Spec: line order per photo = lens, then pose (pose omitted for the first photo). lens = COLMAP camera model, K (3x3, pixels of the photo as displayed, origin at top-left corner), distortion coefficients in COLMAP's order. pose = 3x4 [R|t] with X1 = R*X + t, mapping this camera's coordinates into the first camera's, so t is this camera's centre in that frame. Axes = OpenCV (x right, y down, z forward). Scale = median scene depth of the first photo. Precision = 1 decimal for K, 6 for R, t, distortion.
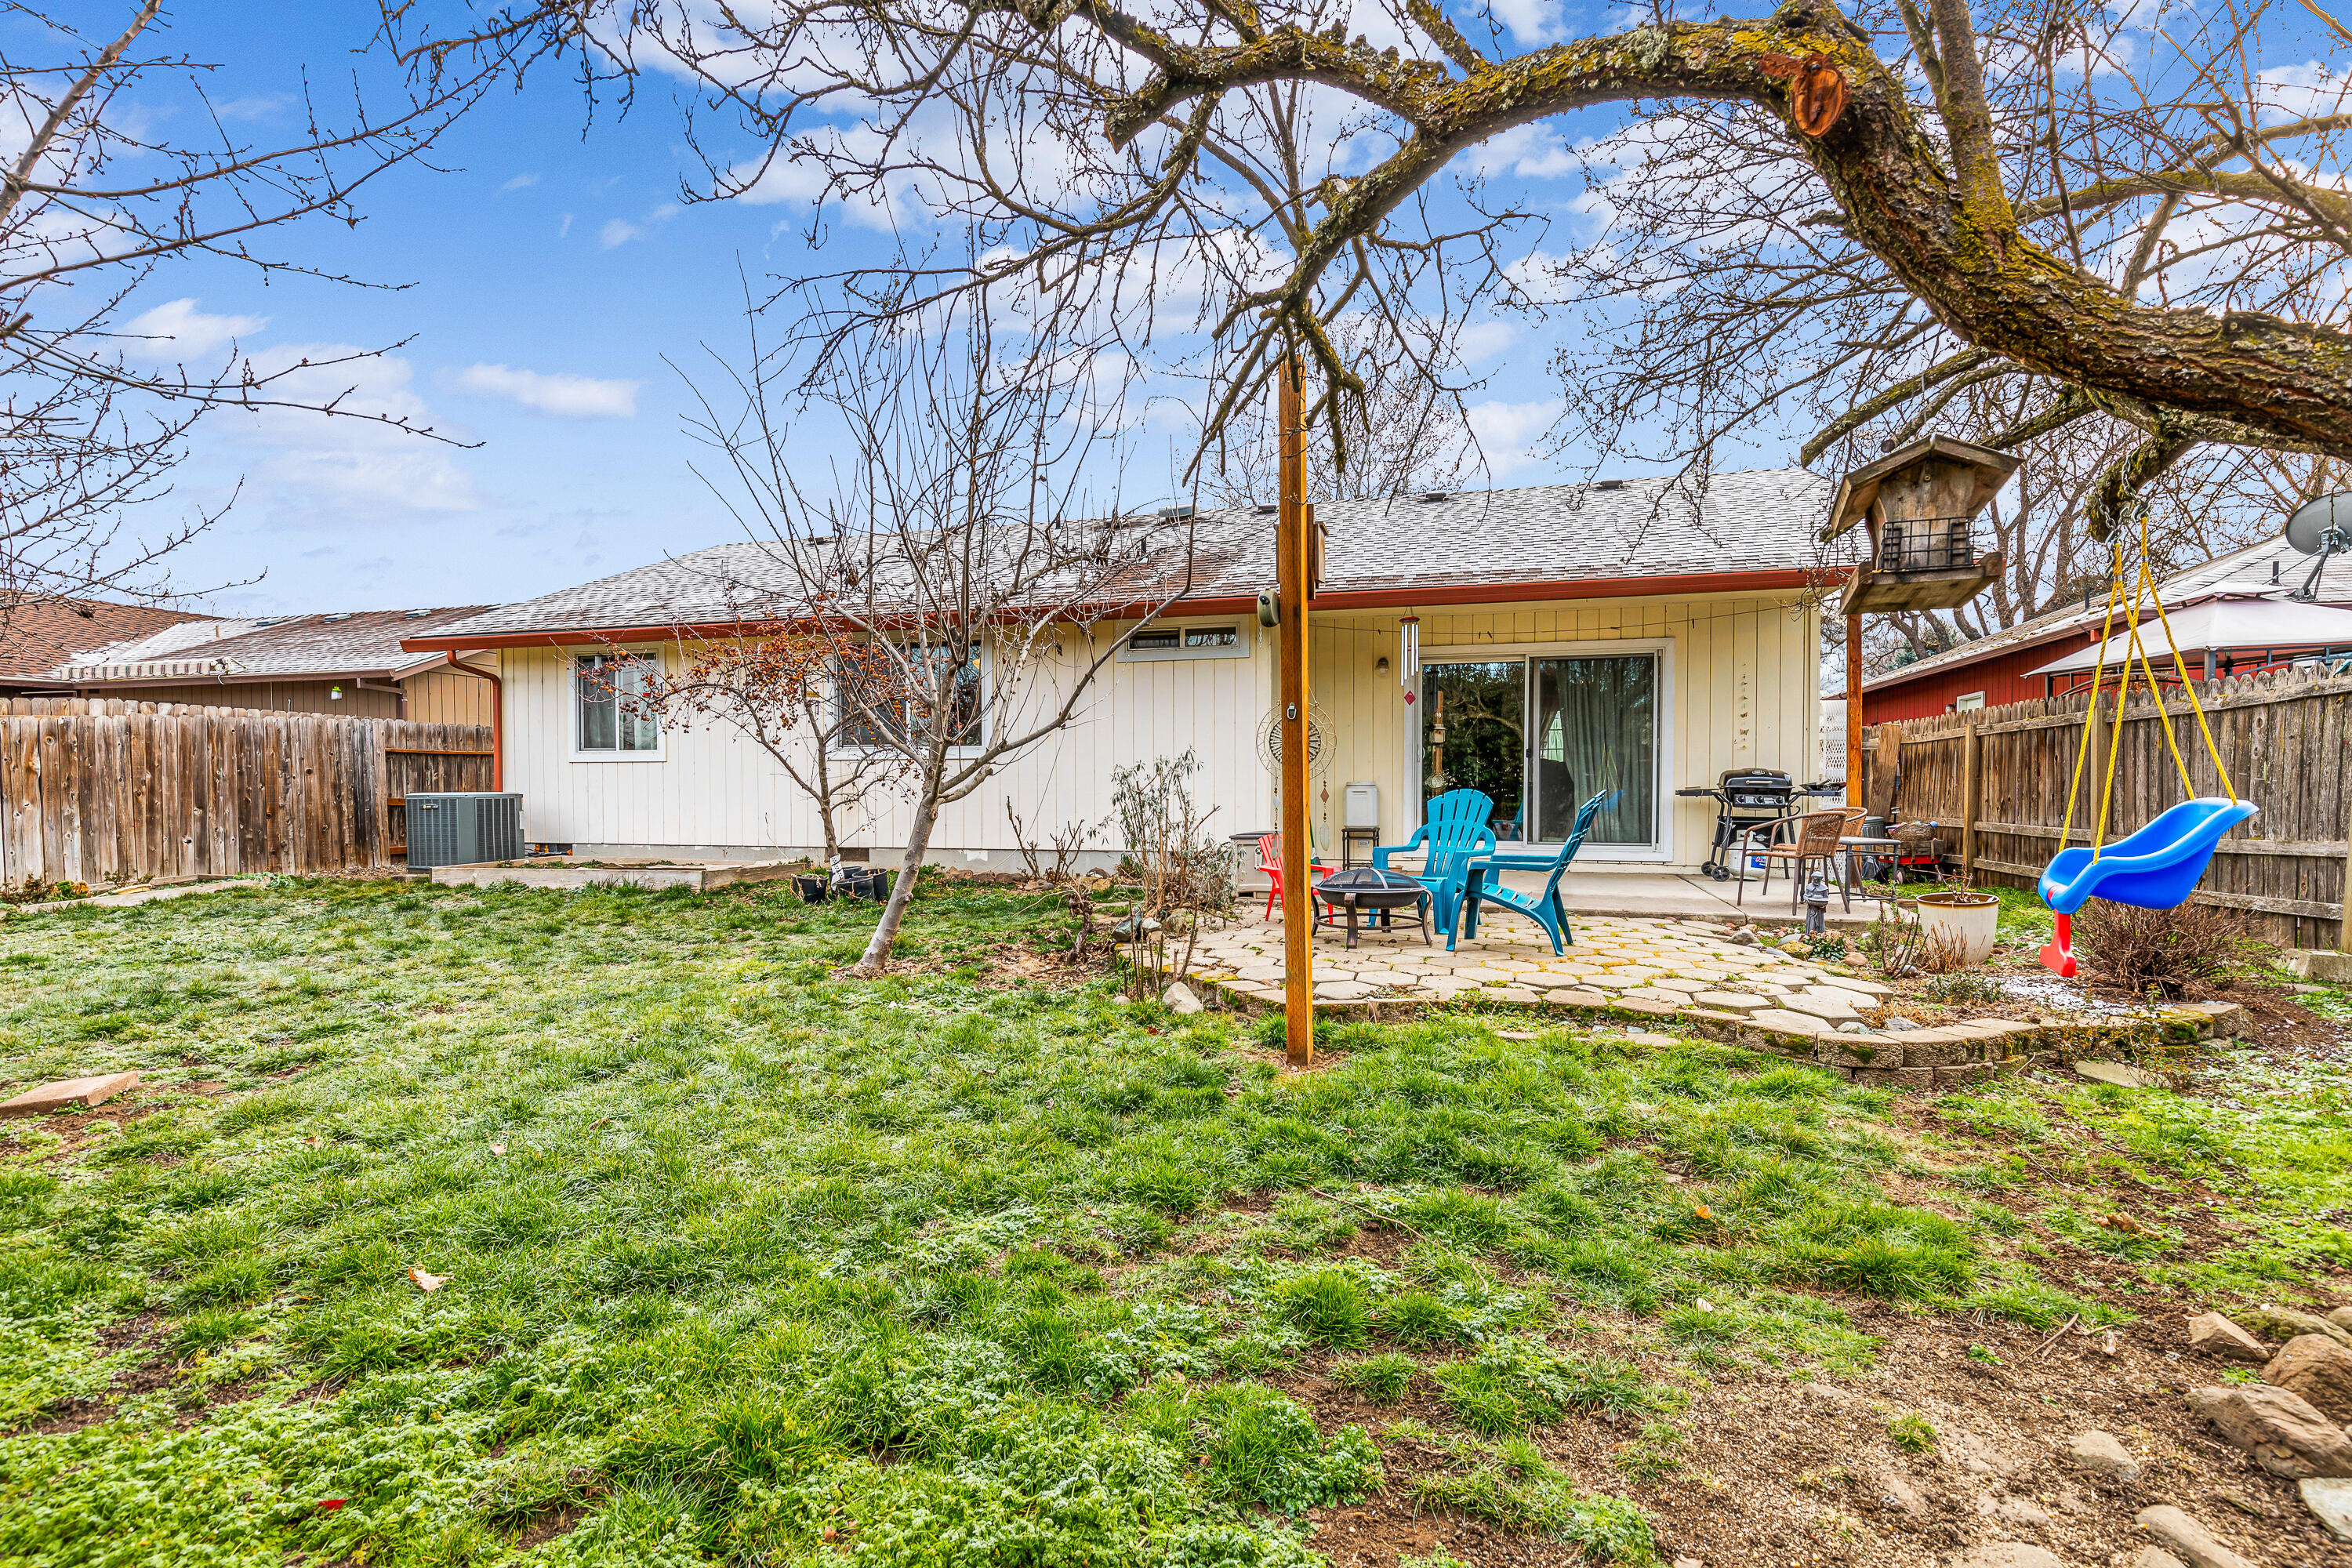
lens RADIAL K [[1071.7, 0, 1174.6], [0, 1071.7, 767.2], [0, 0, 1]] dist [0.012735, 0.000249]
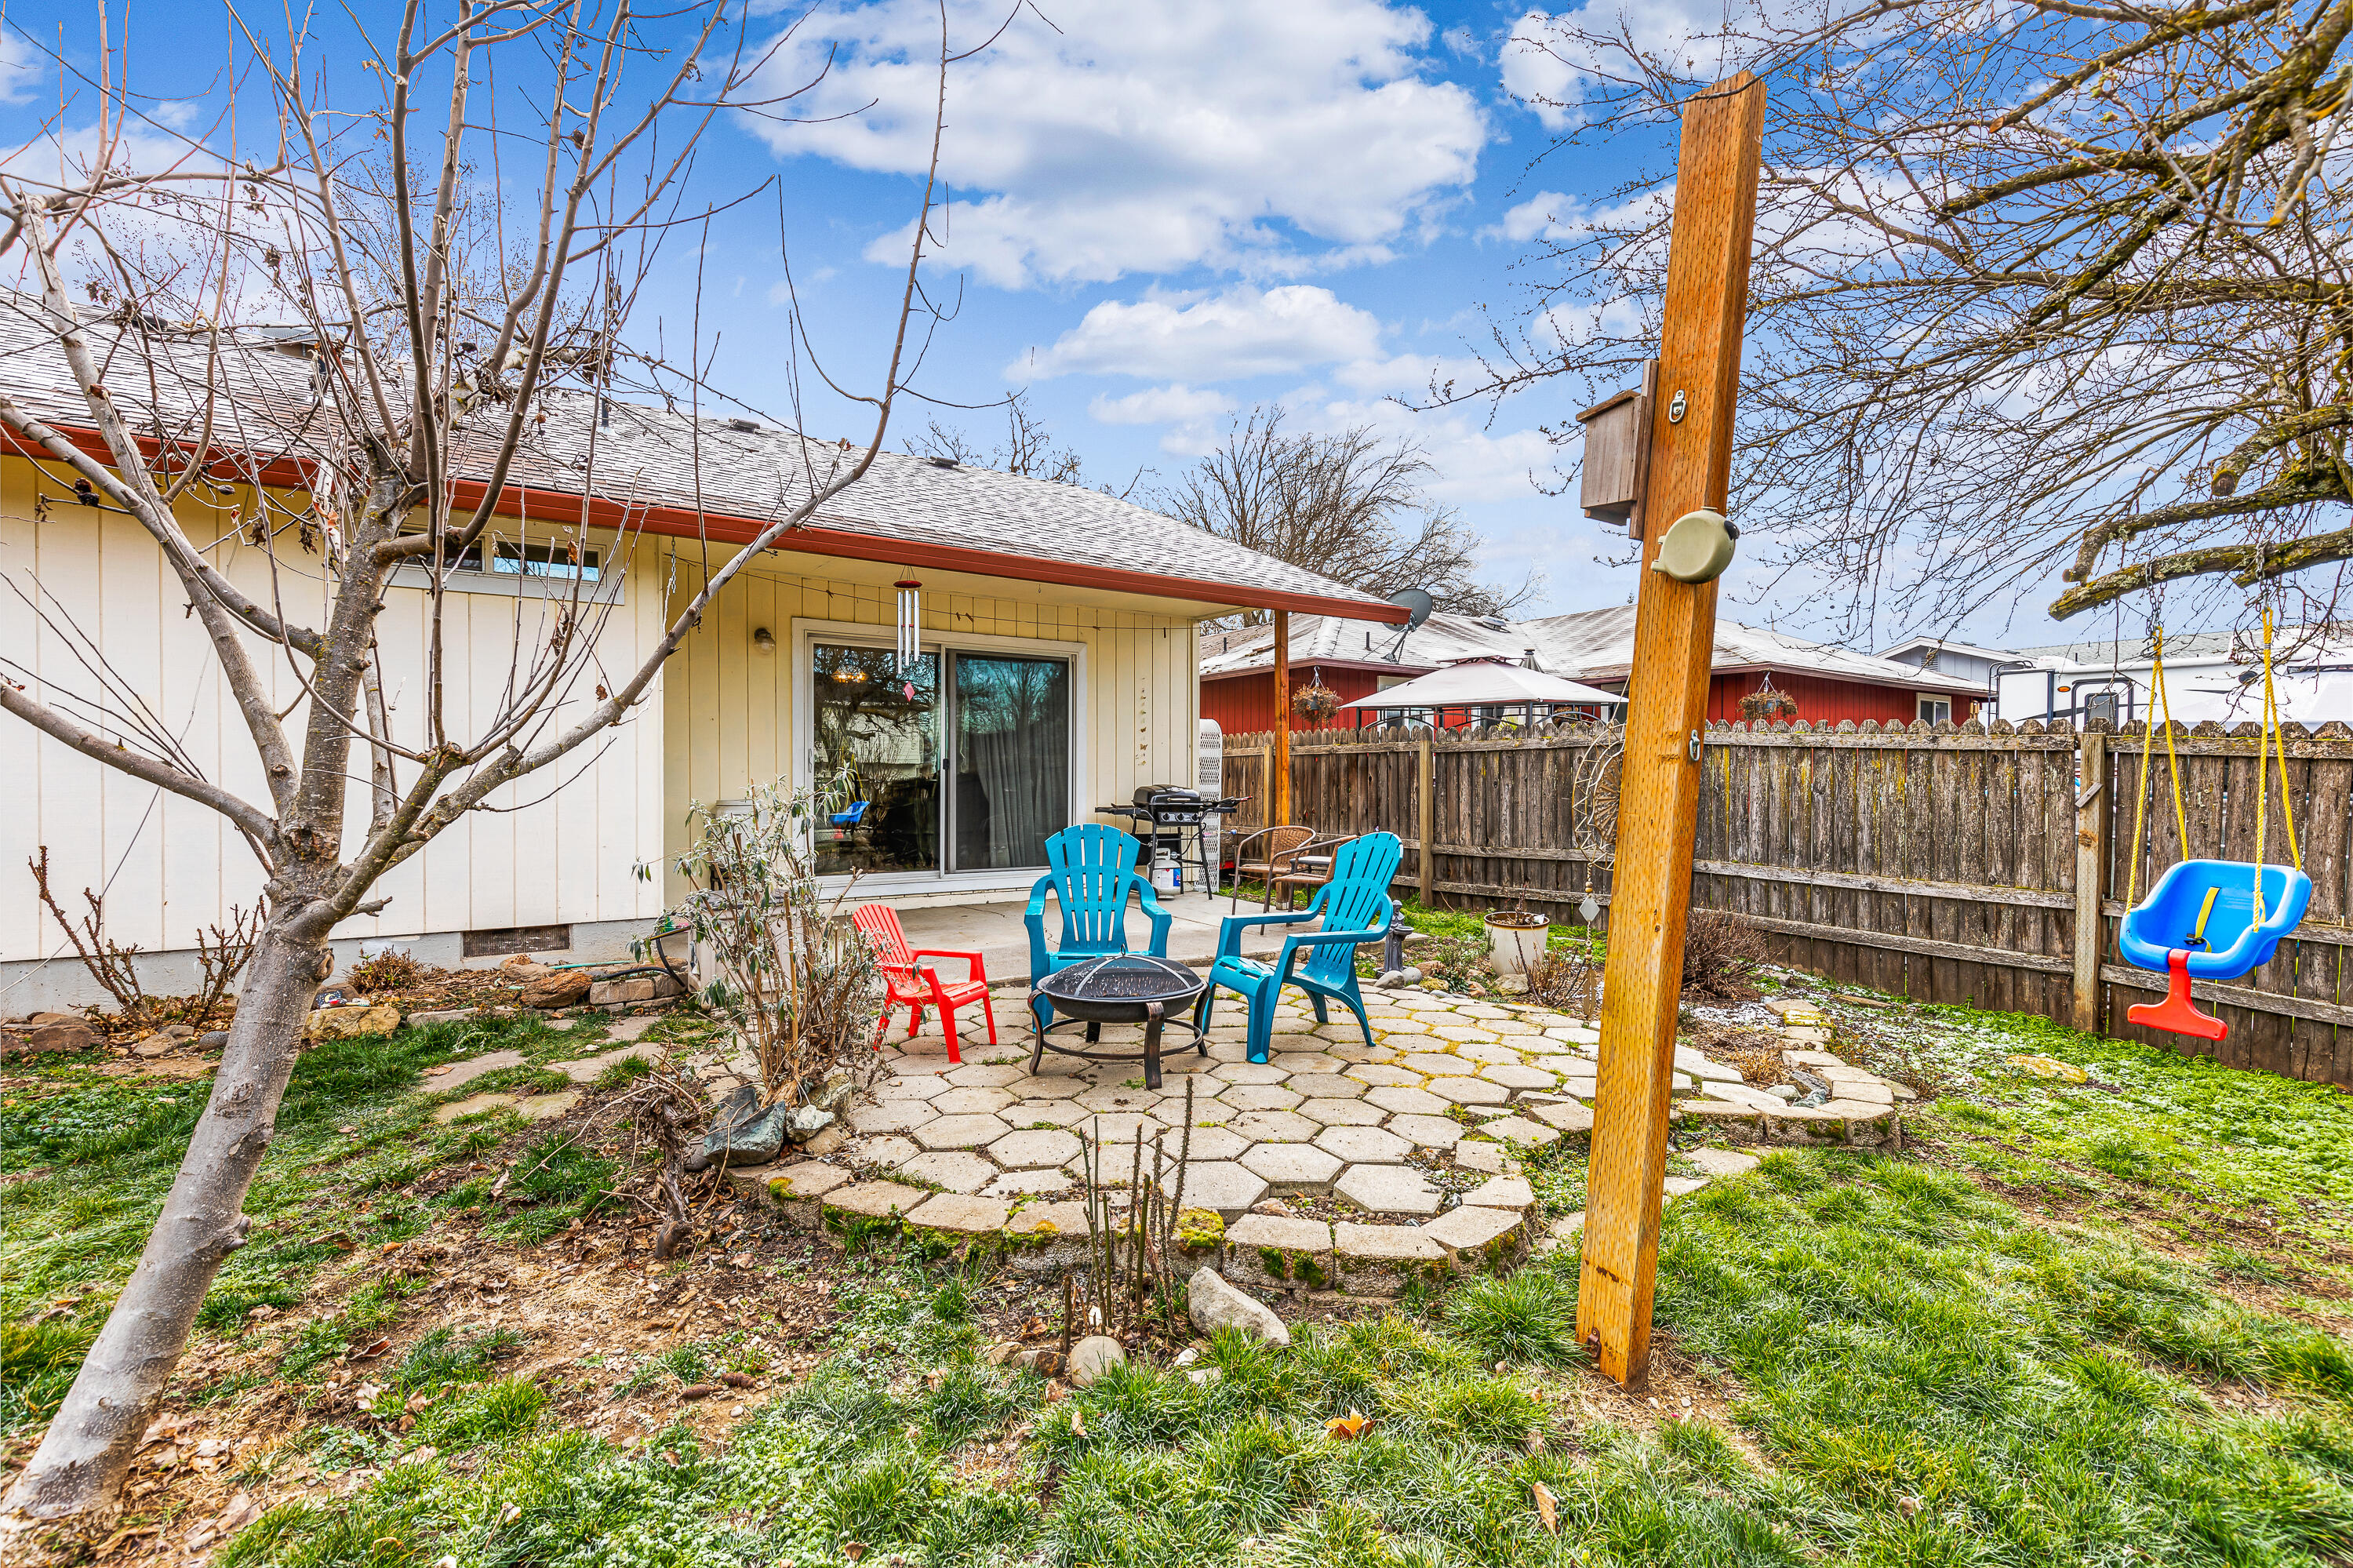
lens RADIAL K [[1072.2, 0, 1177.4], [0, 1072.2, 792.4], [0, 0, 1]] dist [0.012735, 0.000249]
pose [[0.656268, -0.004339, 0.754516, -0.210439], [-0.020139, 0.999526, 0.023264, -0.016454], [-0.754259, -0.030462, 0.655869, 0.373769]]
